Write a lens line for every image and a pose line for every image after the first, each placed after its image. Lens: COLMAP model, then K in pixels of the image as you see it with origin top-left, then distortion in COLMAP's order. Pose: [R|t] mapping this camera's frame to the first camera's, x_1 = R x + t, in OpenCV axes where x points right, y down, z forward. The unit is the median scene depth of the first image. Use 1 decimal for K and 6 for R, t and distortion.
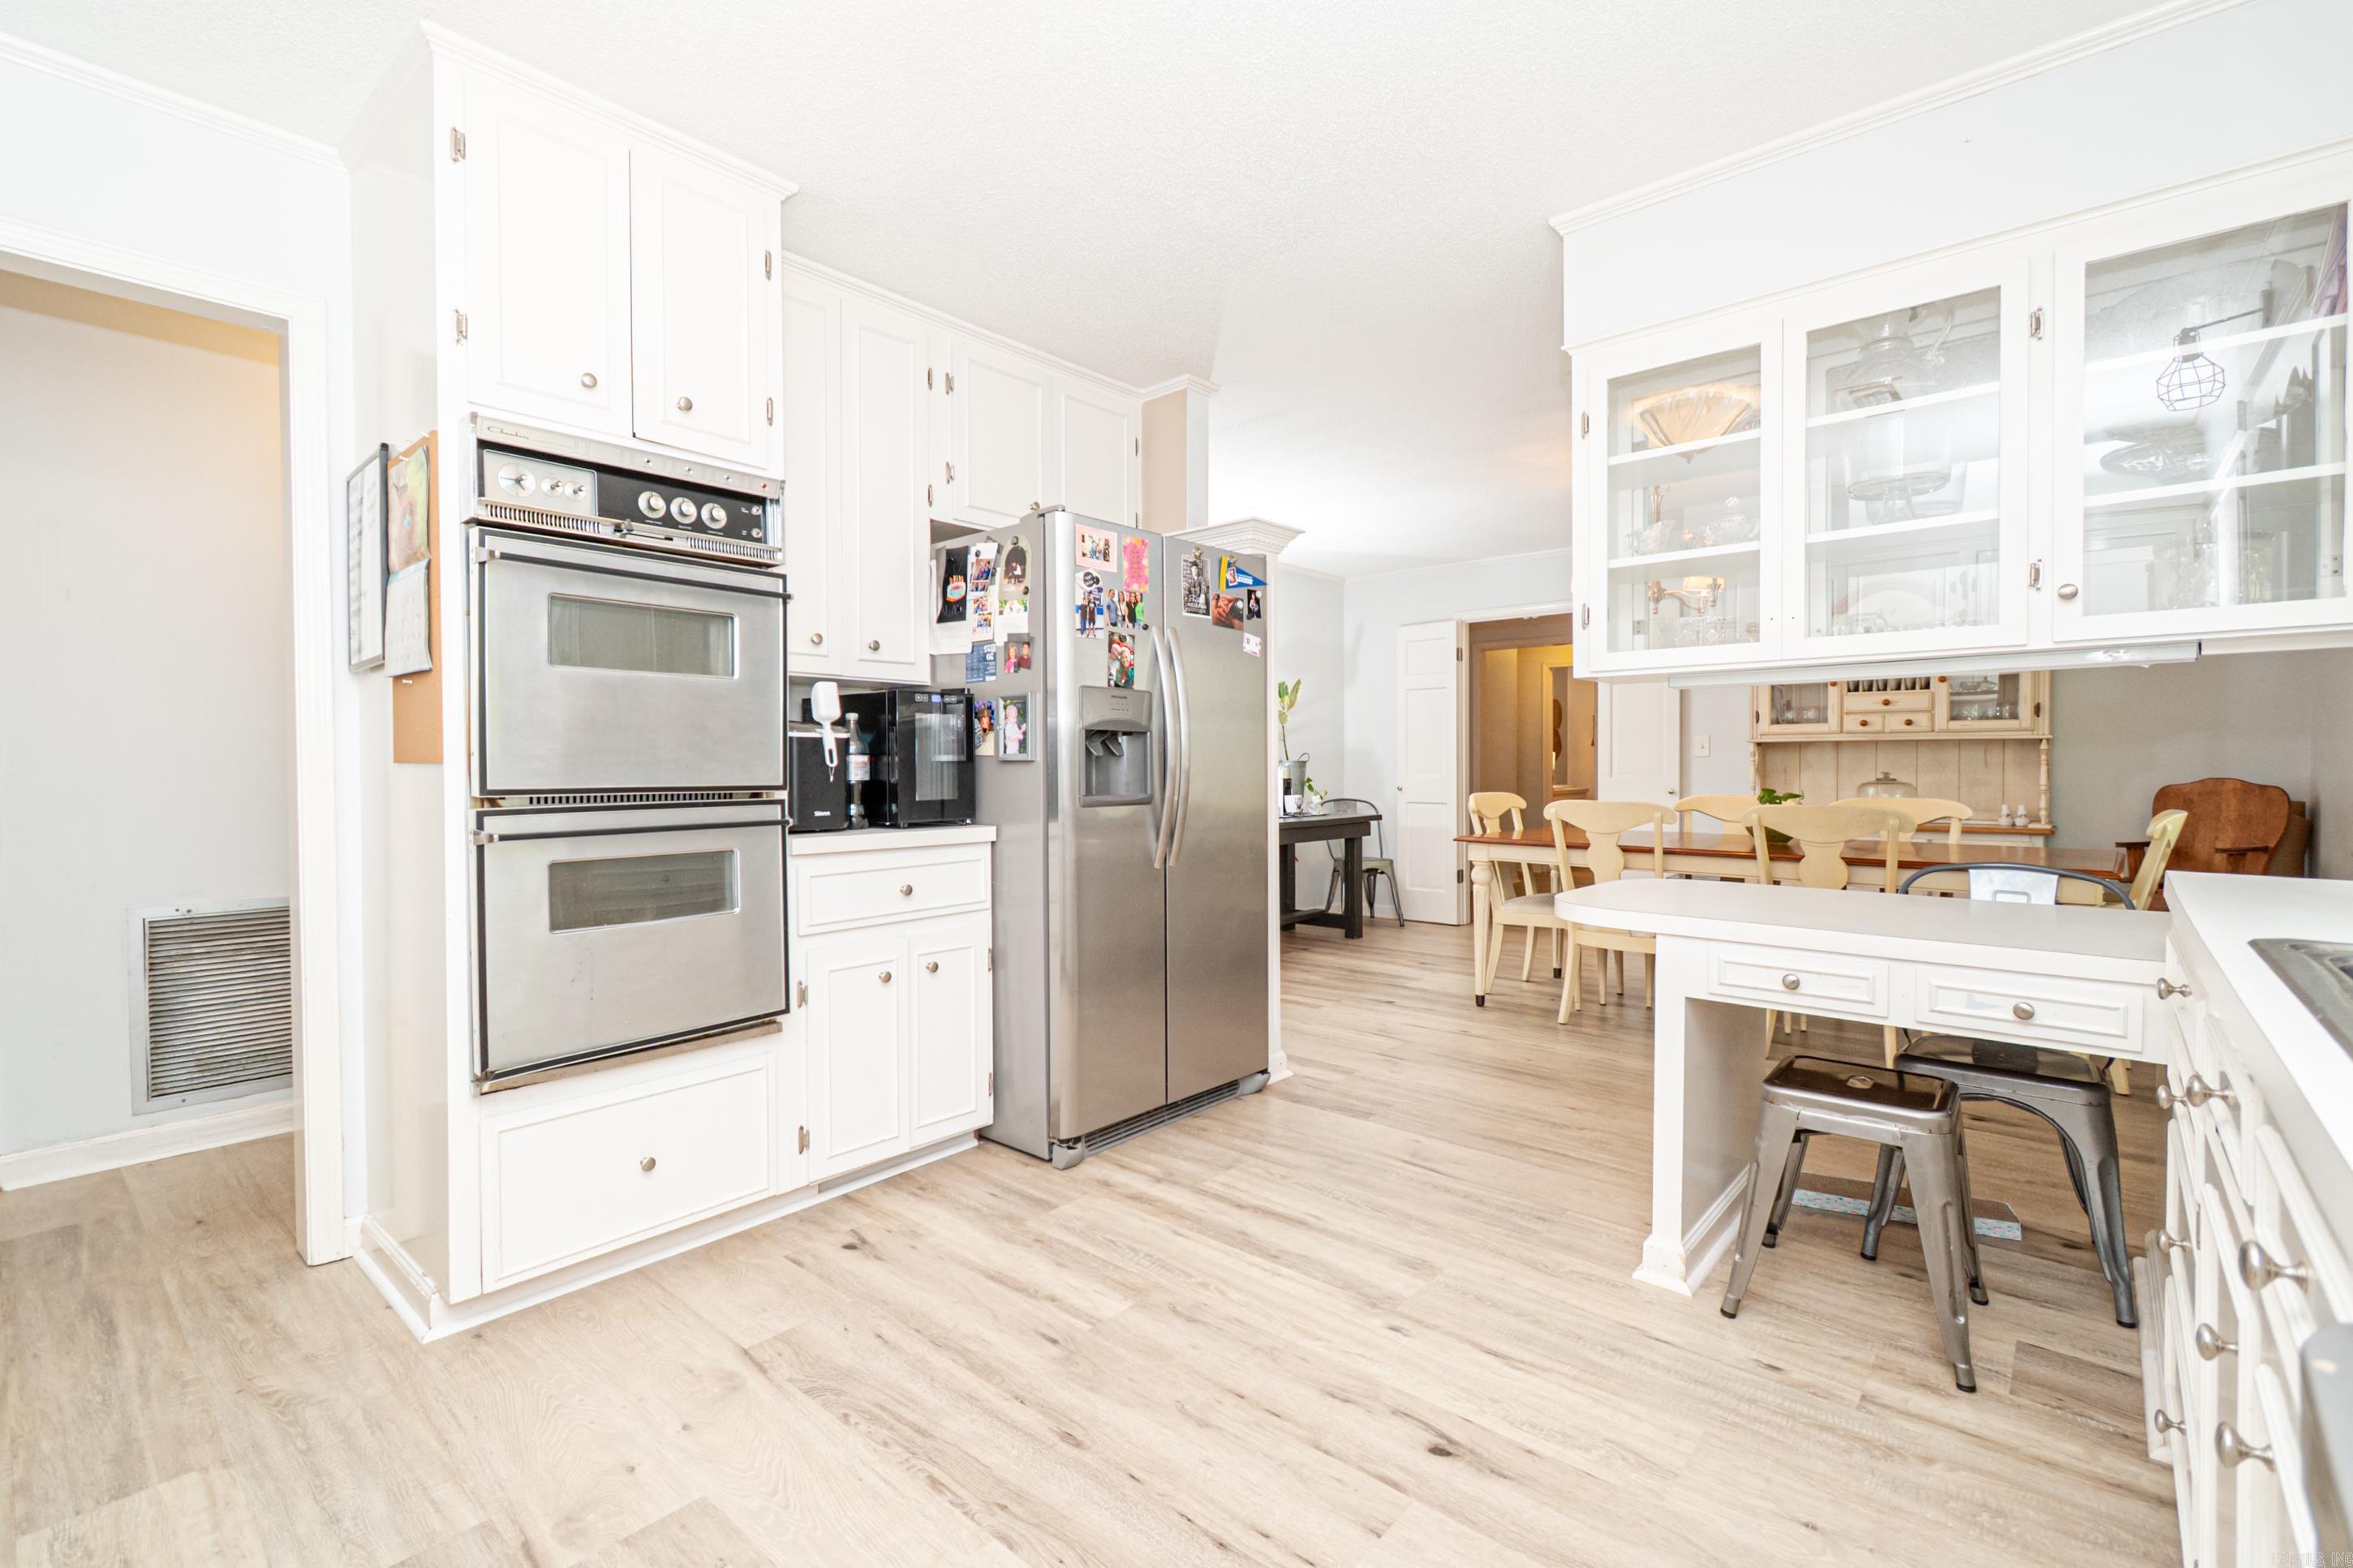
lens RADIAL K [[1044.4, 0, 1180.3], [0, 1044.4, 781.9], [0, 0, 1]] dist [0.004887, -0.000283]
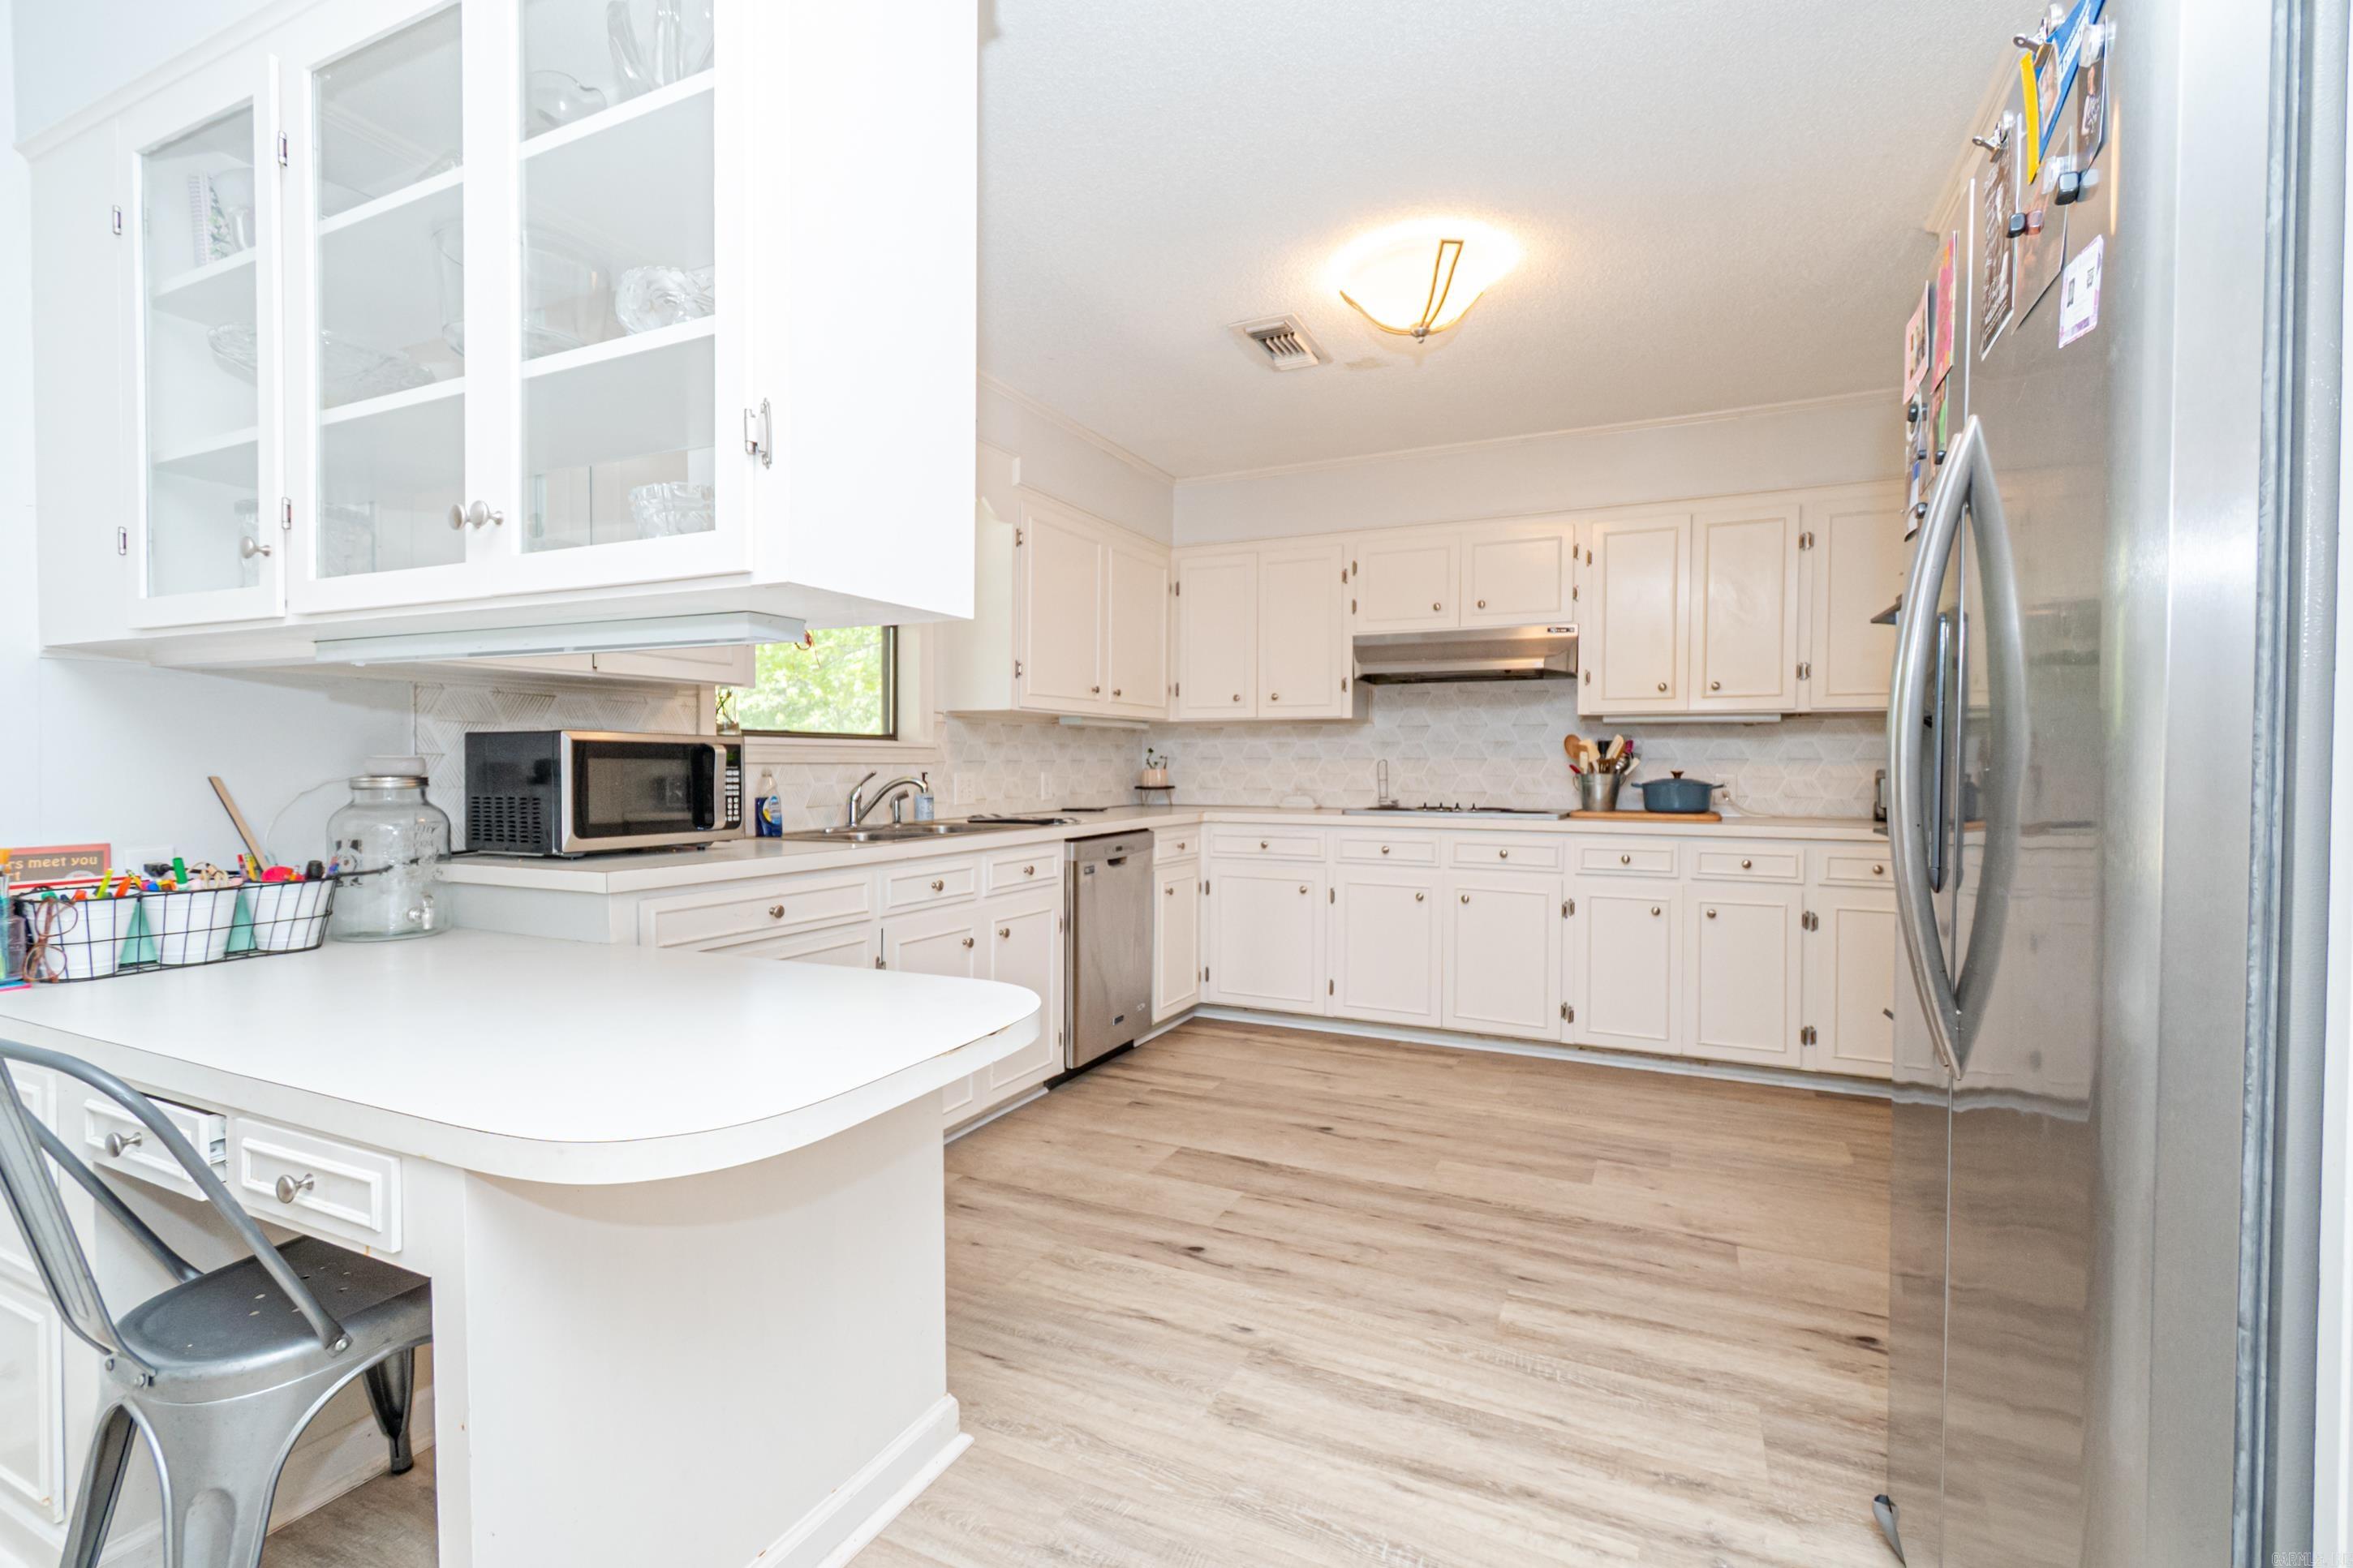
lens RADIAL K [[1061.9, 0, 1176.5], [0, 1061.9, 784.0], [0, 0, 1]] dist [0.001319, -0.005474]
pose [[-0.965427, 0.006468, -0.260592, 0.508048], [-0.002839, 0.999372, 0.035322, -0.046114], [0.260657, 0.034841, -0.964803, 1.857961]]
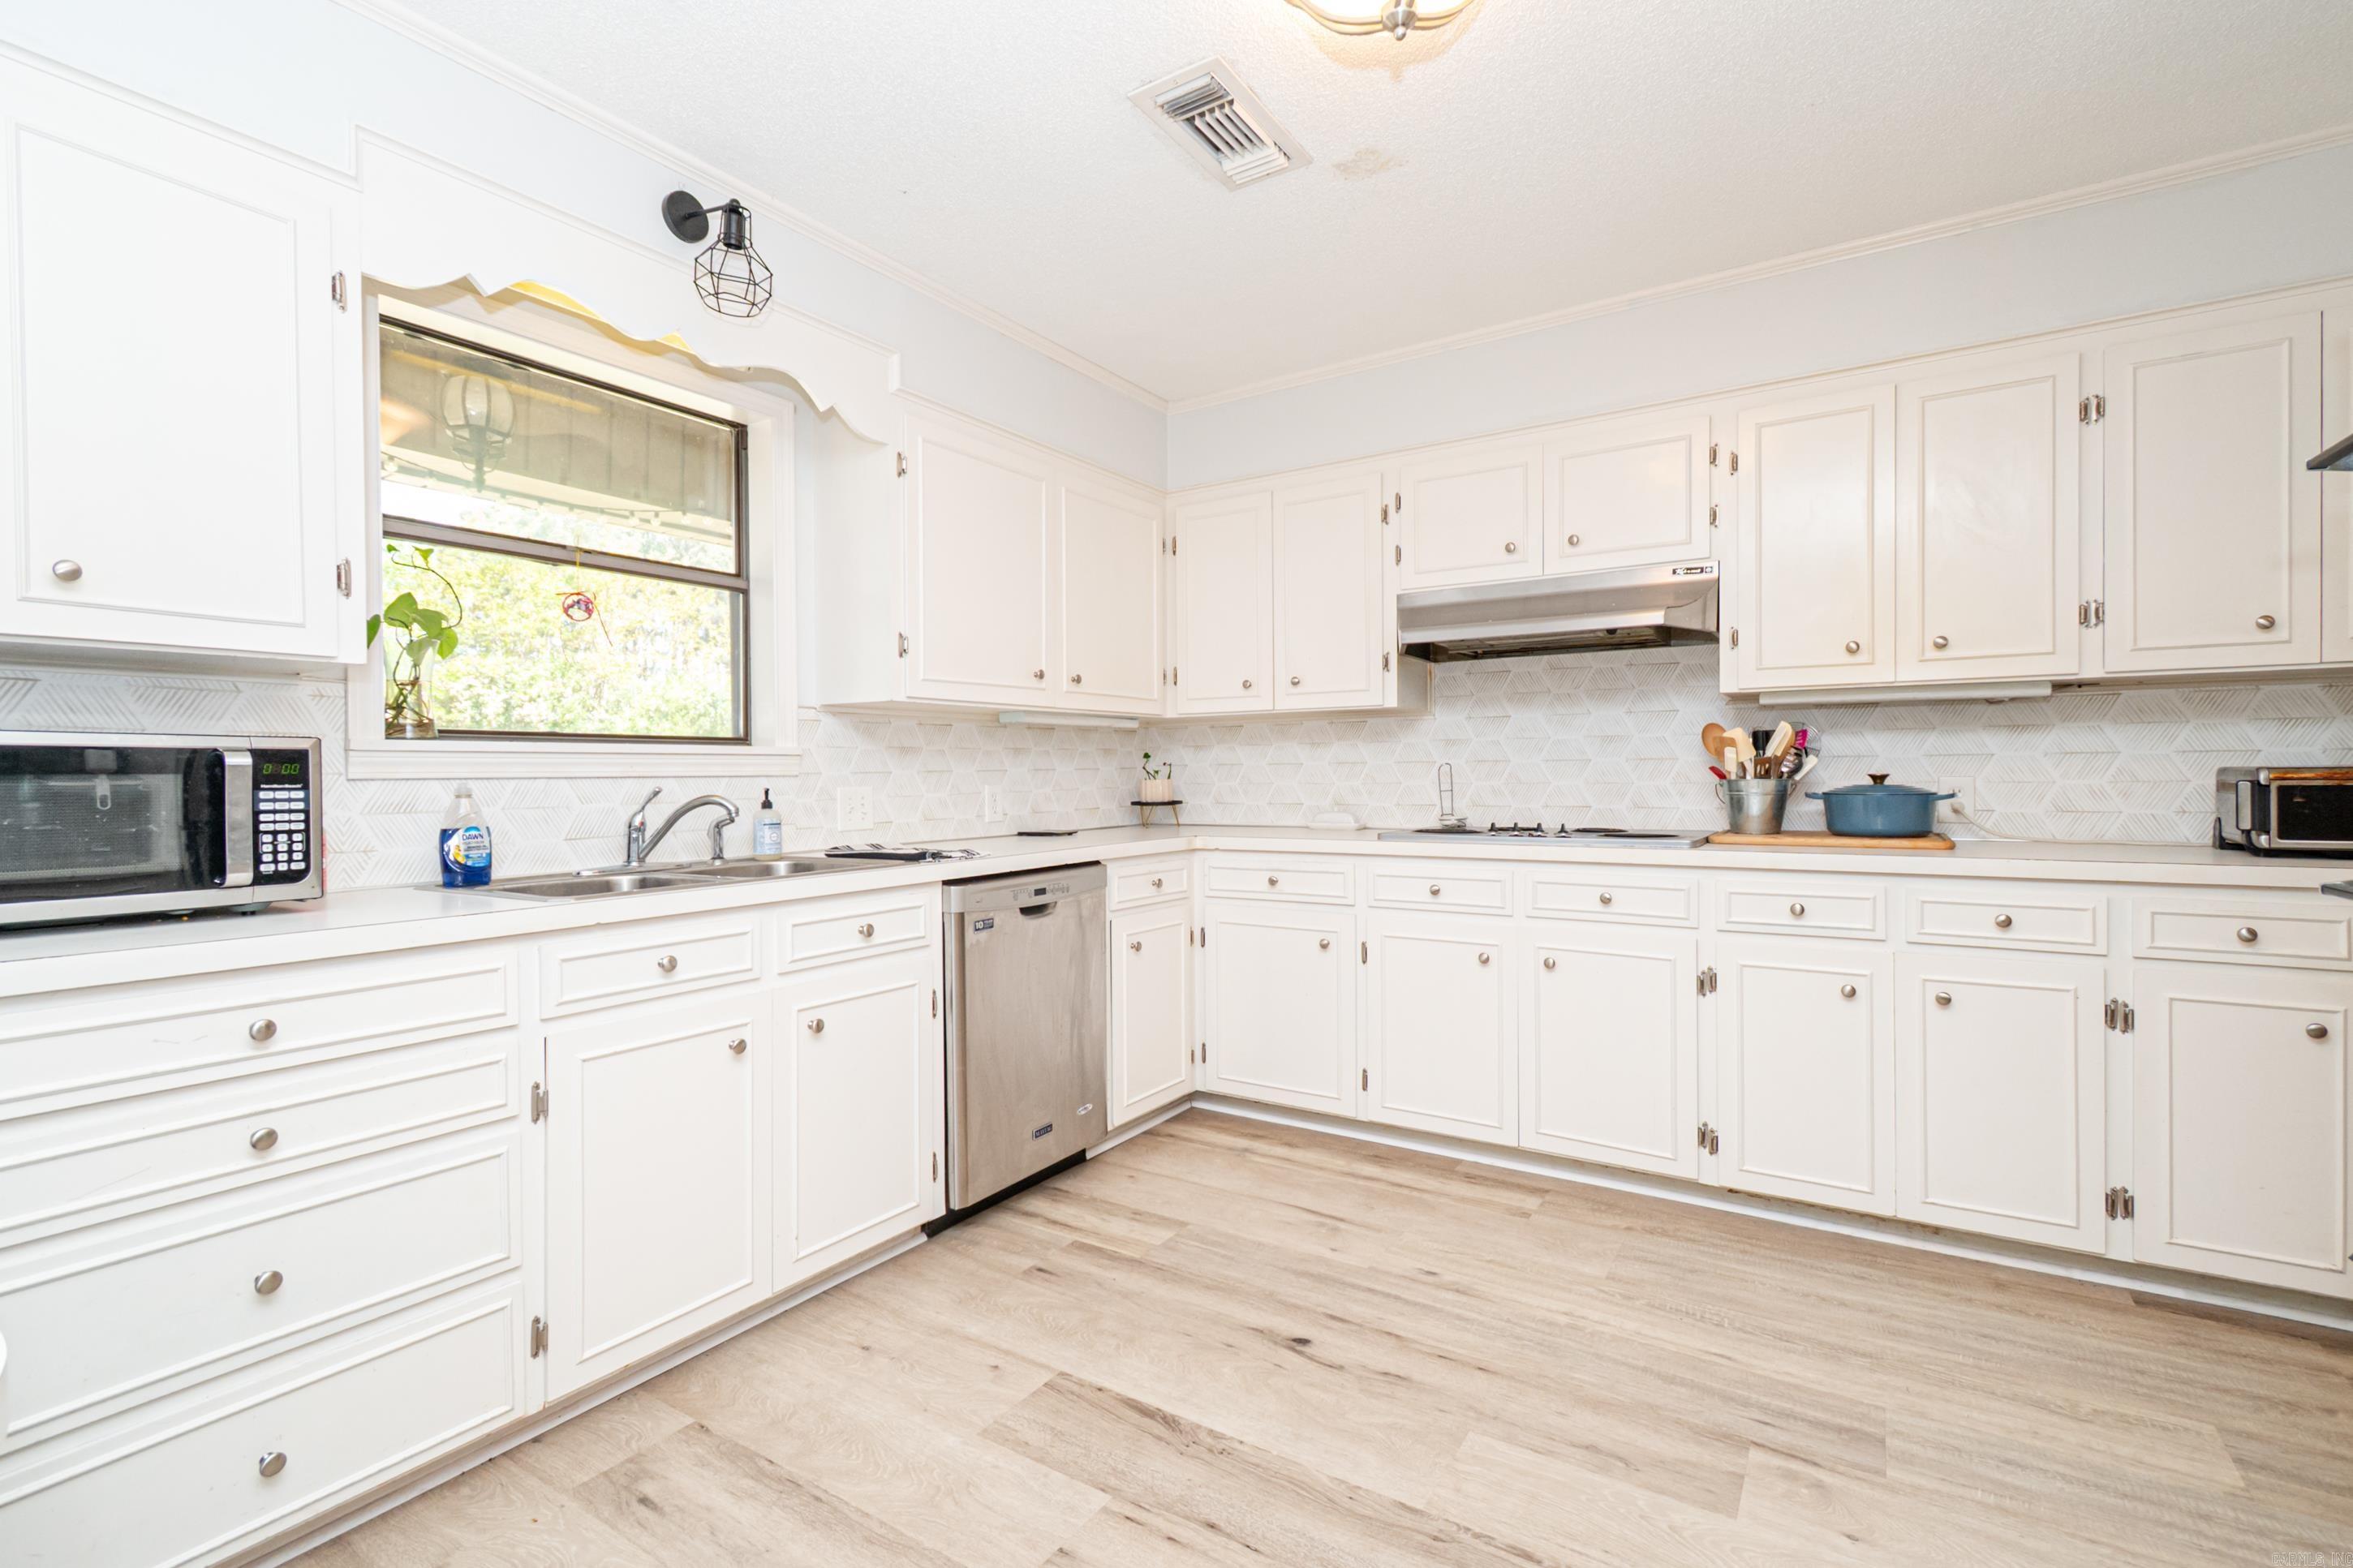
lens RADIAL K [[1061.9, 0, 1176.5], [0, 1061.9, 784.0], [0, 0, 1]] dist [0.001319, -0.005474]
pose [[-0.991168, 0.015056, -0.131754, 0.140237], [0.011834, 0.999612, 0.025205, -0.033826], [0.132083, 0.023423, -0.990962, 1.396014]]
